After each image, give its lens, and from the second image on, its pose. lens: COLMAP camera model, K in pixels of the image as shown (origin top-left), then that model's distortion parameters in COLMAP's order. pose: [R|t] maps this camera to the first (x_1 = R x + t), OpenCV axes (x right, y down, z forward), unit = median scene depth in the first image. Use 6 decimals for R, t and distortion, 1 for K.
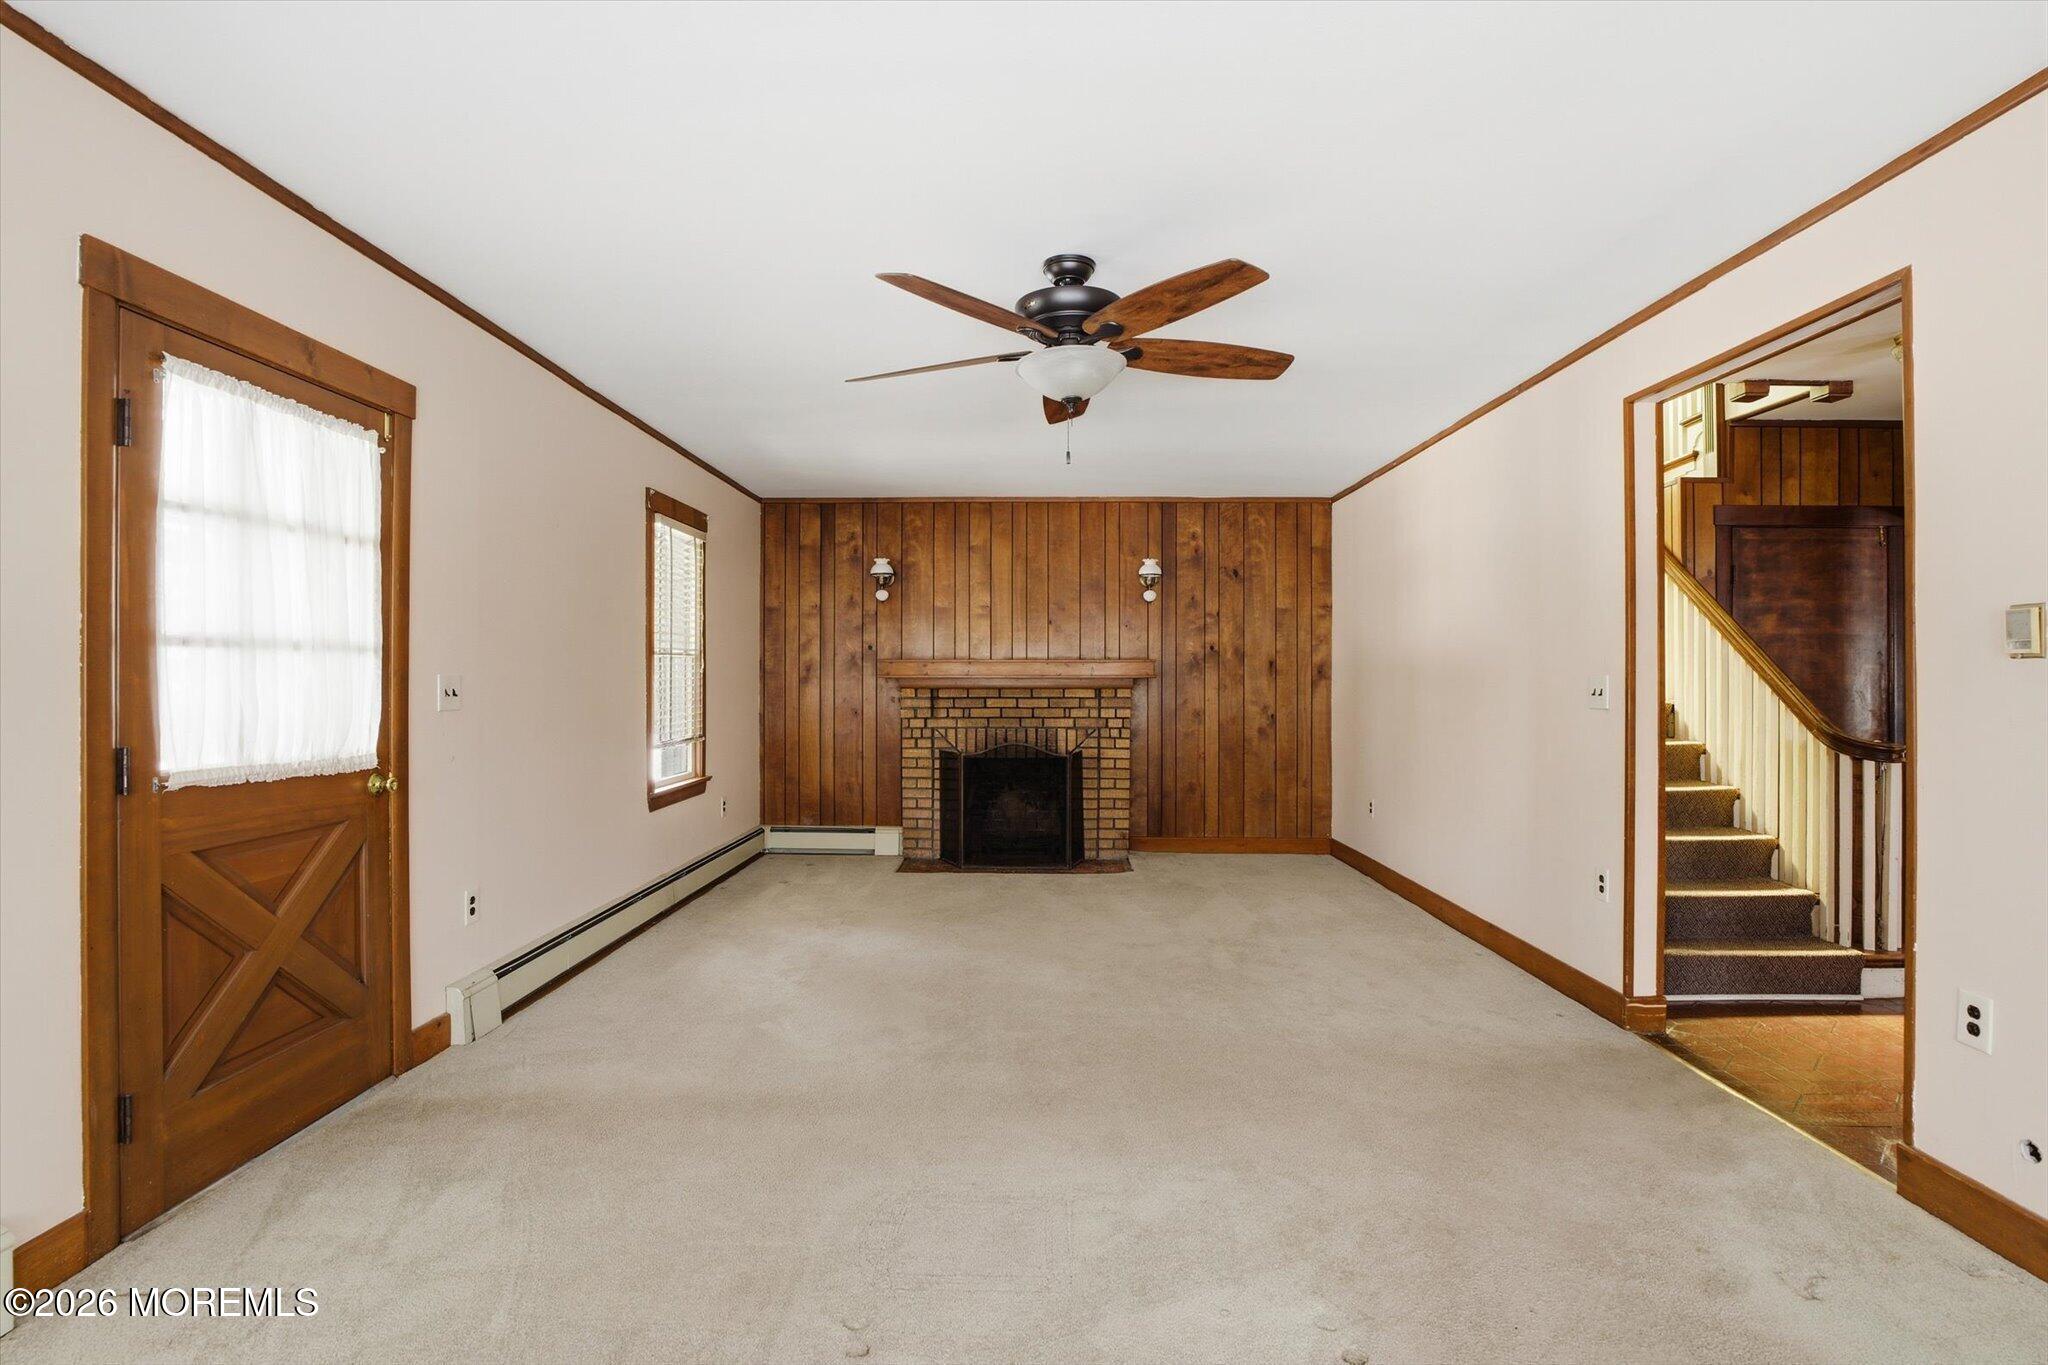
lens RADIAL K [[1019.6, 0, 1024.0], [0, 1019.6, 682.5], [0, 0, 1]] dist [-0.003081, -0.000604]
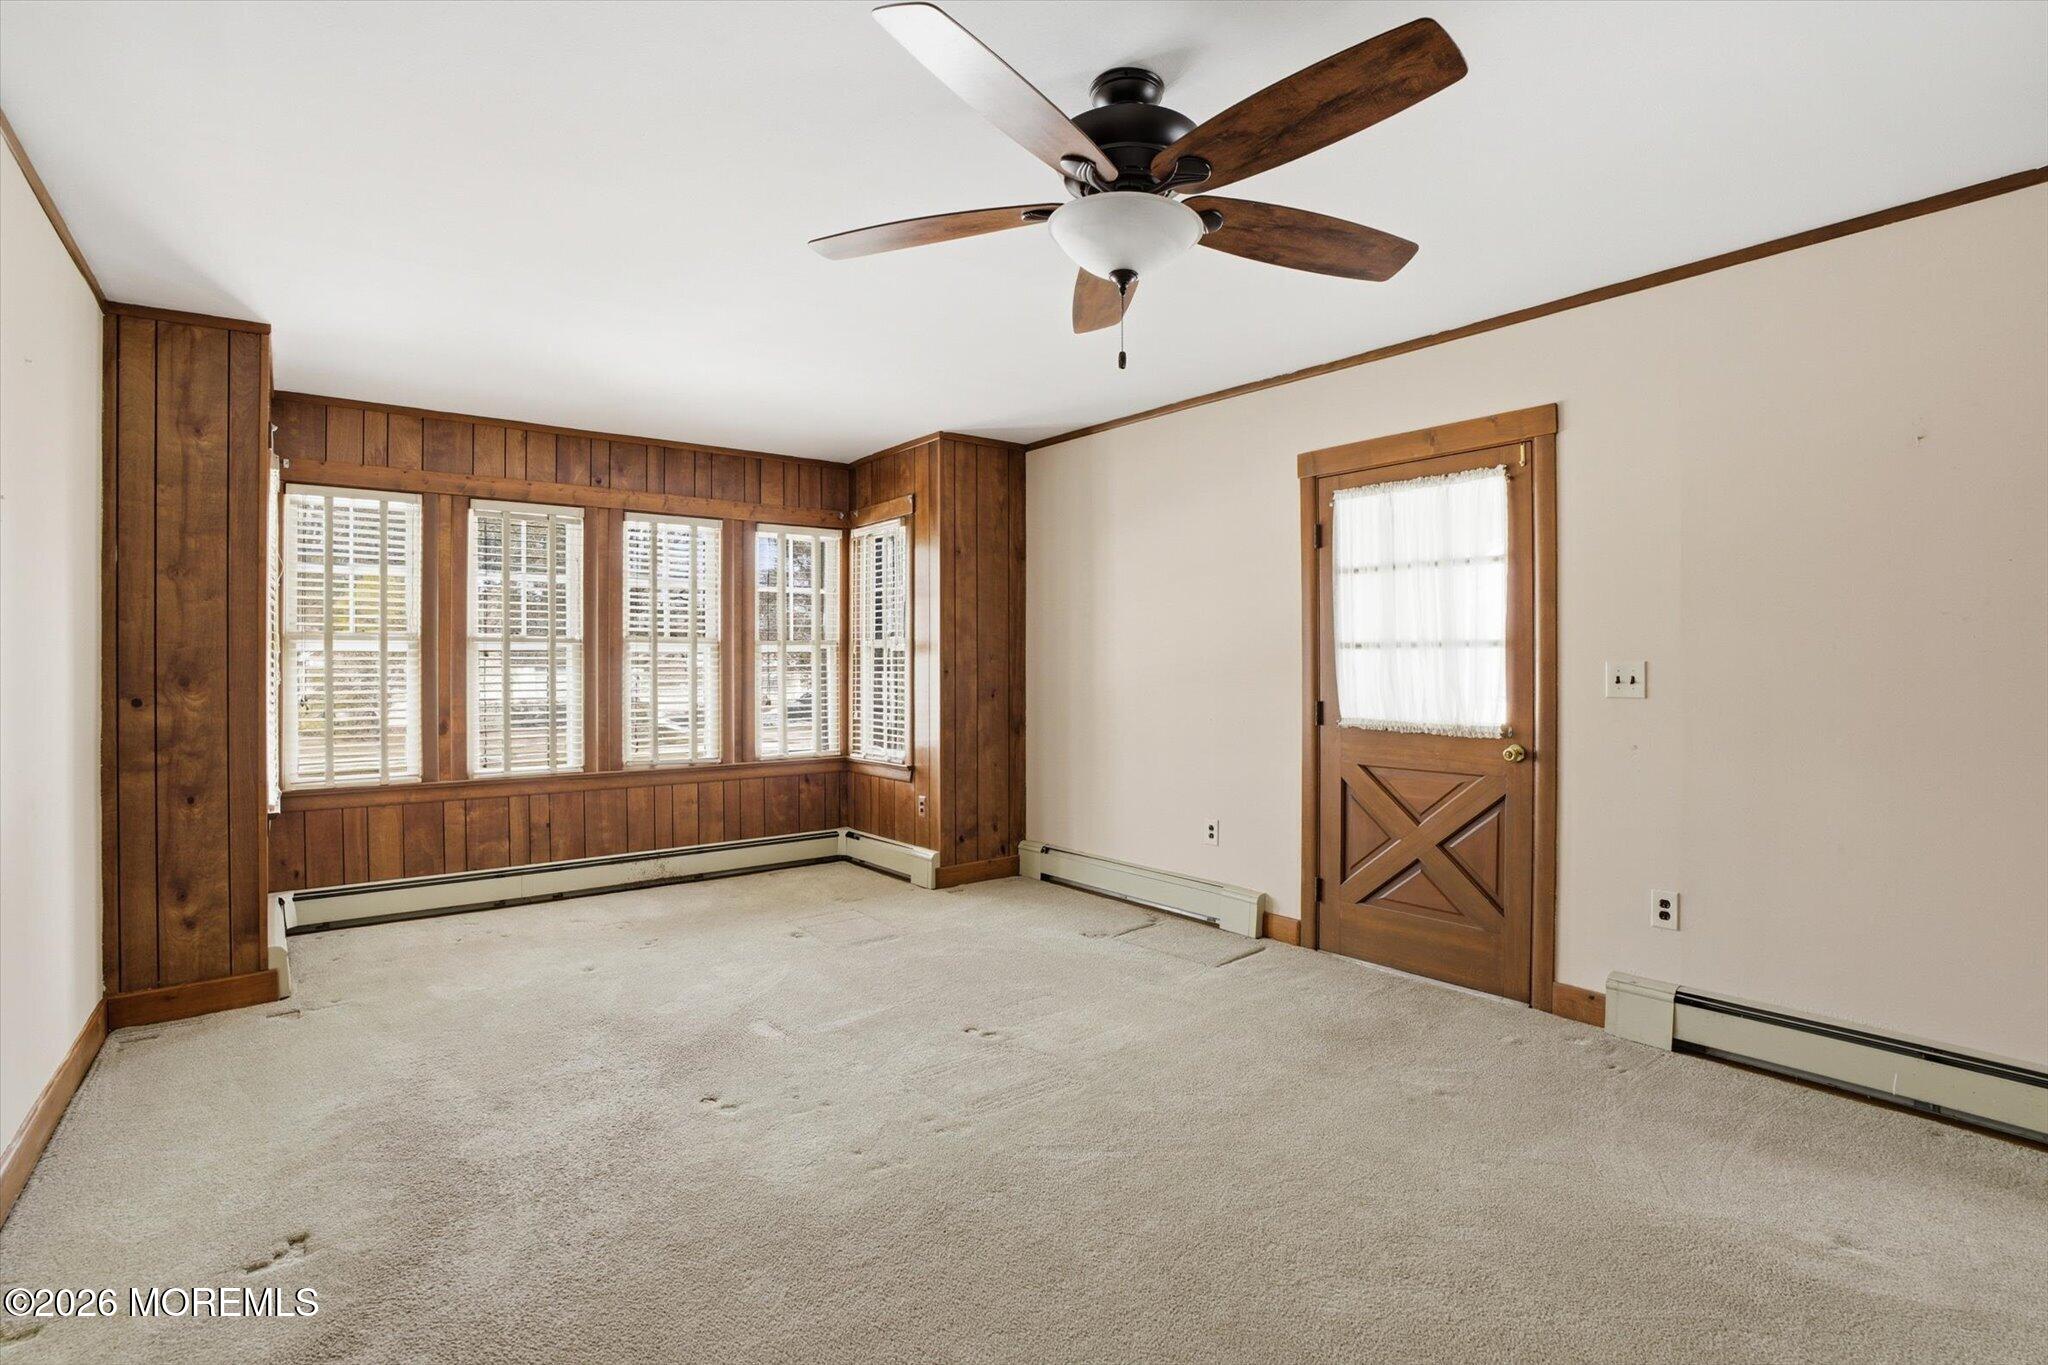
lens RADIAL K [[1019.6, 0, 1024.0], [0, 1019.6, 682.5], [0, 0, 1]] dist [-0.003081, -0.000604]
pose [[-0.783015, 0.007622, -0.621956, 0.526213], [-0.004899, 0.999818, 0.018420, -0.003908], [0.621983, 0.017470, -0.782836, 1.451037]]
